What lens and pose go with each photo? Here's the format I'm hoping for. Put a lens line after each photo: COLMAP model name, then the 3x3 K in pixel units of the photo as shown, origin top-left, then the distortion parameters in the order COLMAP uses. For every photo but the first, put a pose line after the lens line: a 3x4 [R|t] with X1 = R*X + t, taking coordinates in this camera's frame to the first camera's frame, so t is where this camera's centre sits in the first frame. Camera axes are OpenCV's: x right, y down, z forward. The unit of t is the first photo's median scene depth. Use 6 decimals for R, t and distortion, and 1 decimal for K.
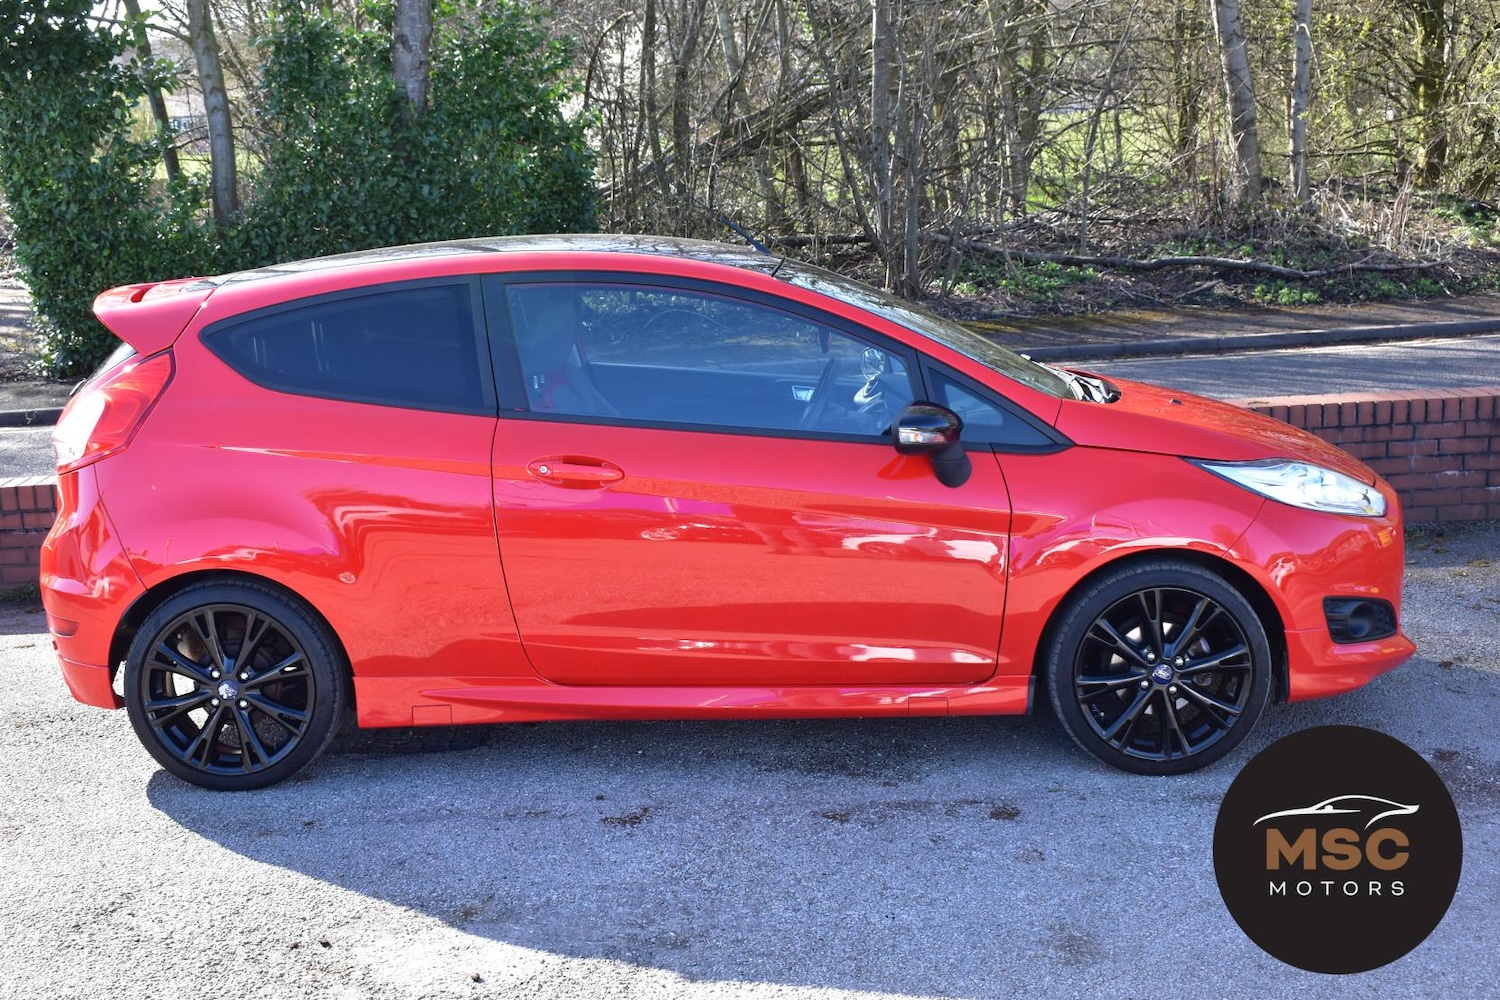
lens RADIAL K [[1857.2, 0, 700.2], [0, 1857.2, 512.7], [0, 0, 1]] dist [-0.054454, 0.000000]
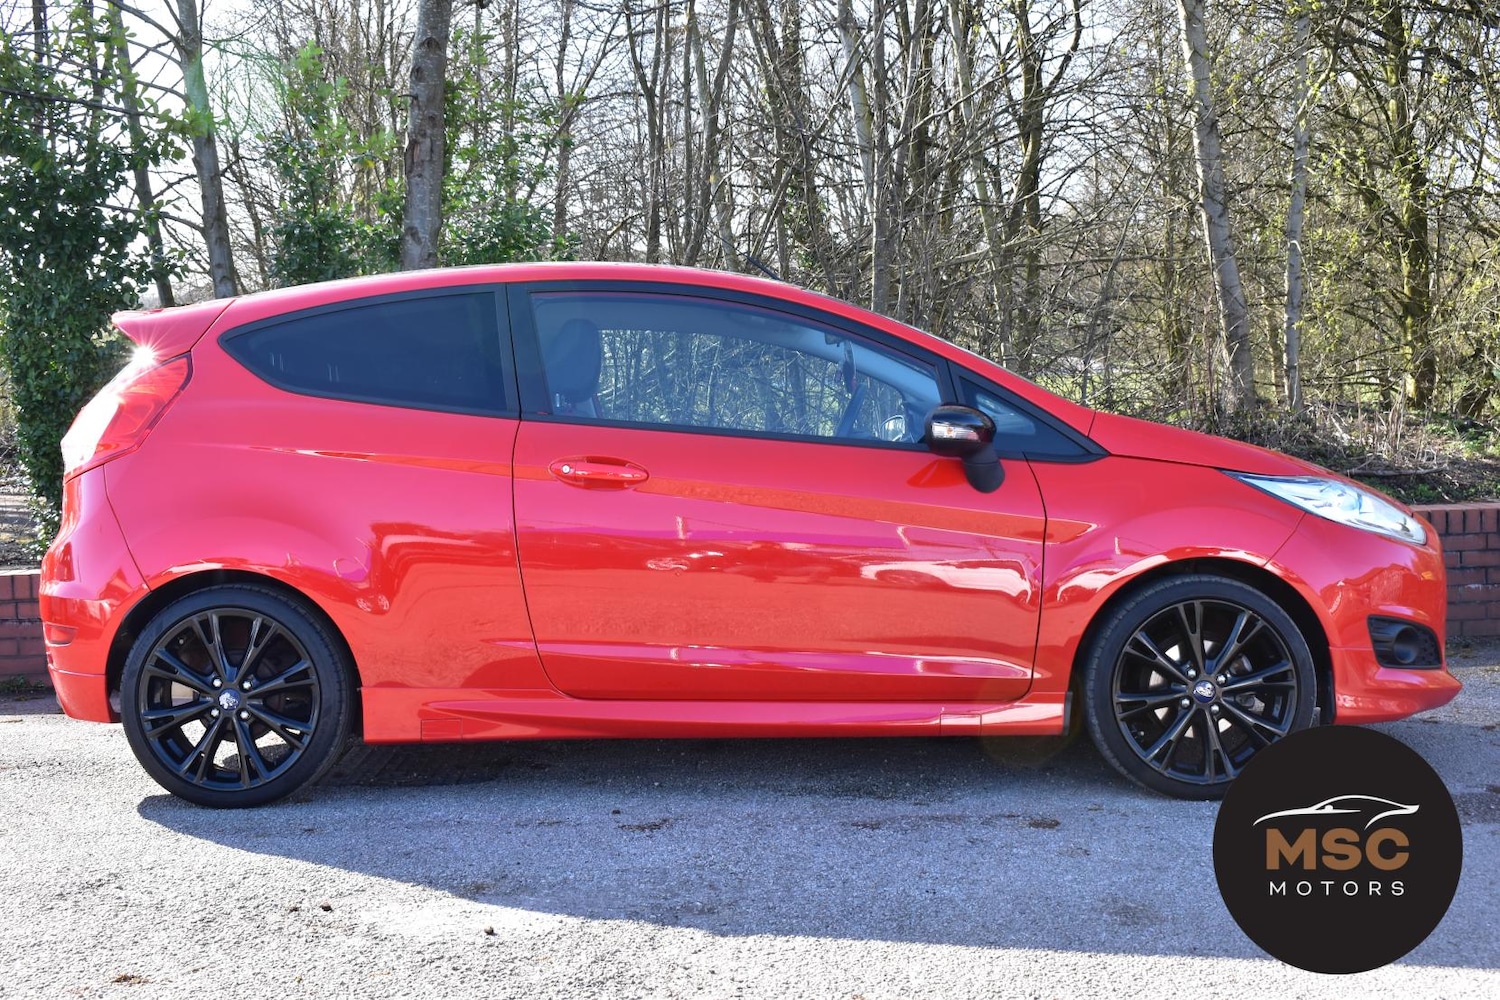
lens RADIAL K [[1857.2, 0, 695.5], [0, 1857.2, 533.5], [0, 0, 1]] dist [-0.054454, 0.000000]
pose [[0.999851, 0.016620, 0.004564, -0.019896], [-0.015799, 0.989626, -0.142799, 0.145191], [-0.006890, 0.142705, 0.989741, 0.038465]]
